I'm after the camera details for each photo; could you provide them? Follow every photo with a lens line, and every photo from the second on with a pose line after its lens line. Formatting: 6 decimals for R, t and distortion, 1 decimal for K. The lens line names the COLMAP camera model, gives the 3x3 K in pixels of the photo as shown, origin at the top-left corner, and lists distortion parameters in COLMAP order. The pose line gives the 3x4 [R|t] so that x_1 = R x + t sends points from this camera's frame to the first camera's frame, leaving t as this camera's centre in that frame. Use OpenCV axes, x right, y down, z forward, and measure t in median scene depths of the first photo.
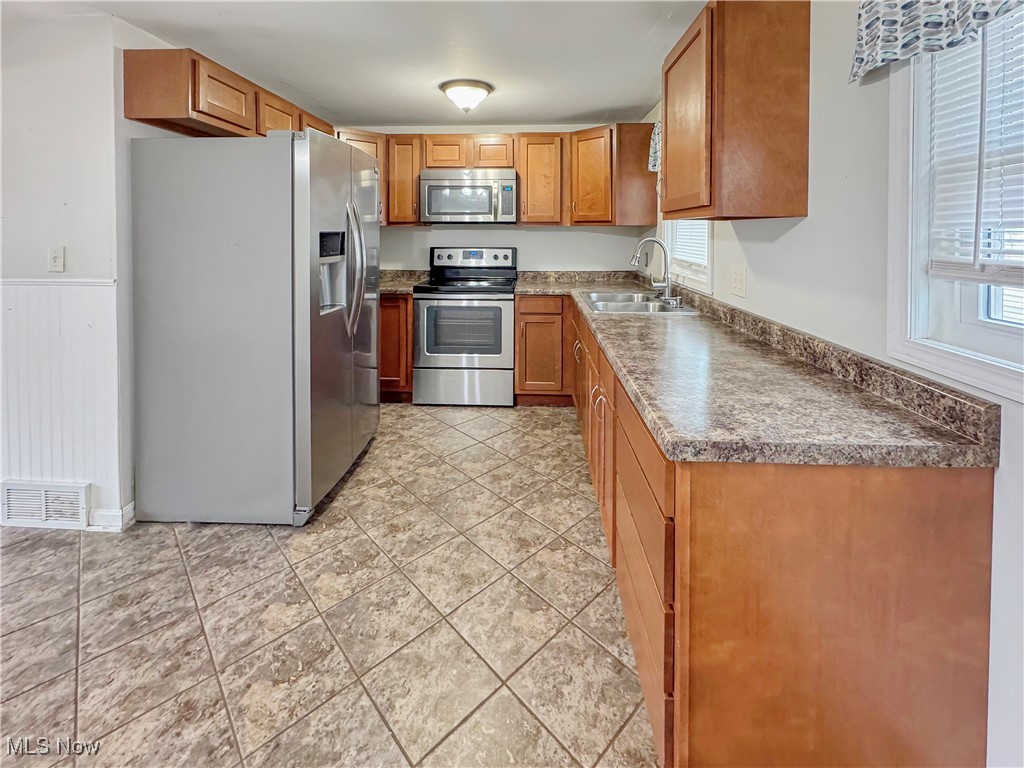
lens RADIAL K [[449.3, 0, 518.0], [0, 449.3, 235.9], [0, 0, 1]] dist [0.000273, -0.000306]
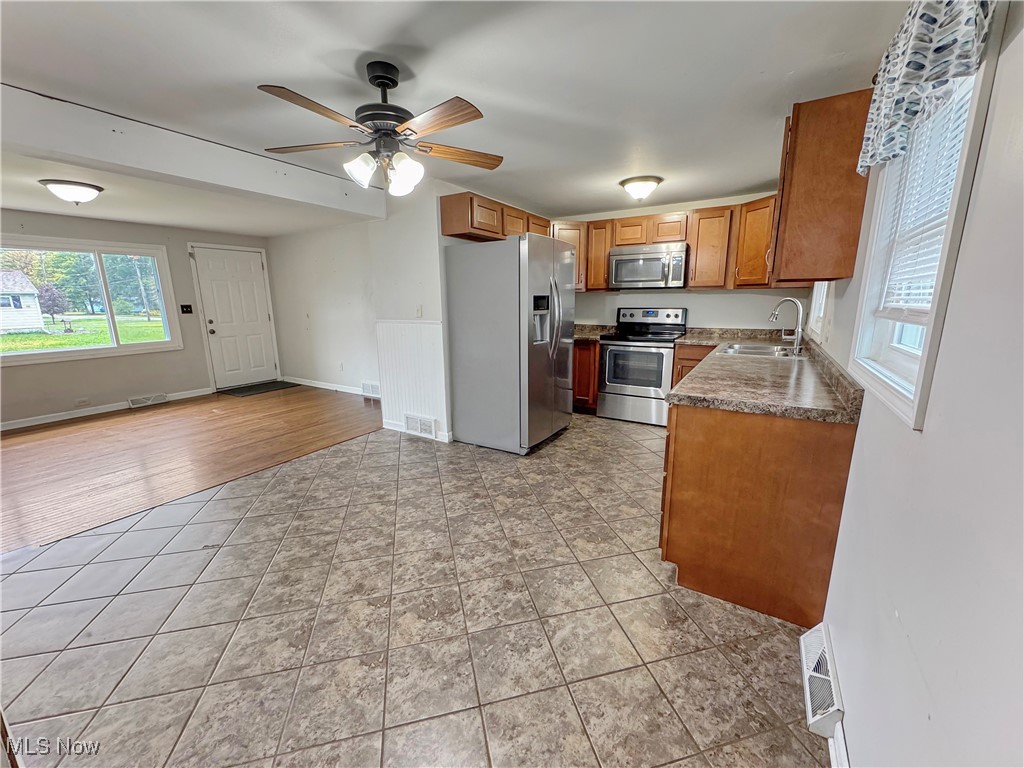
lens RADIAL K [[410.2, 0, 509.3], [0, 410.2, 387.9], [0, 0, 1]] dist [-0.001806, -0.000421]
pose [[0.862986, 0.097754, -0.495681, 0.238535], [0.005007, 0.979400, 0.201867, 0.016661], [0.505203, -0.176690, 0.844719, -0.355025]]
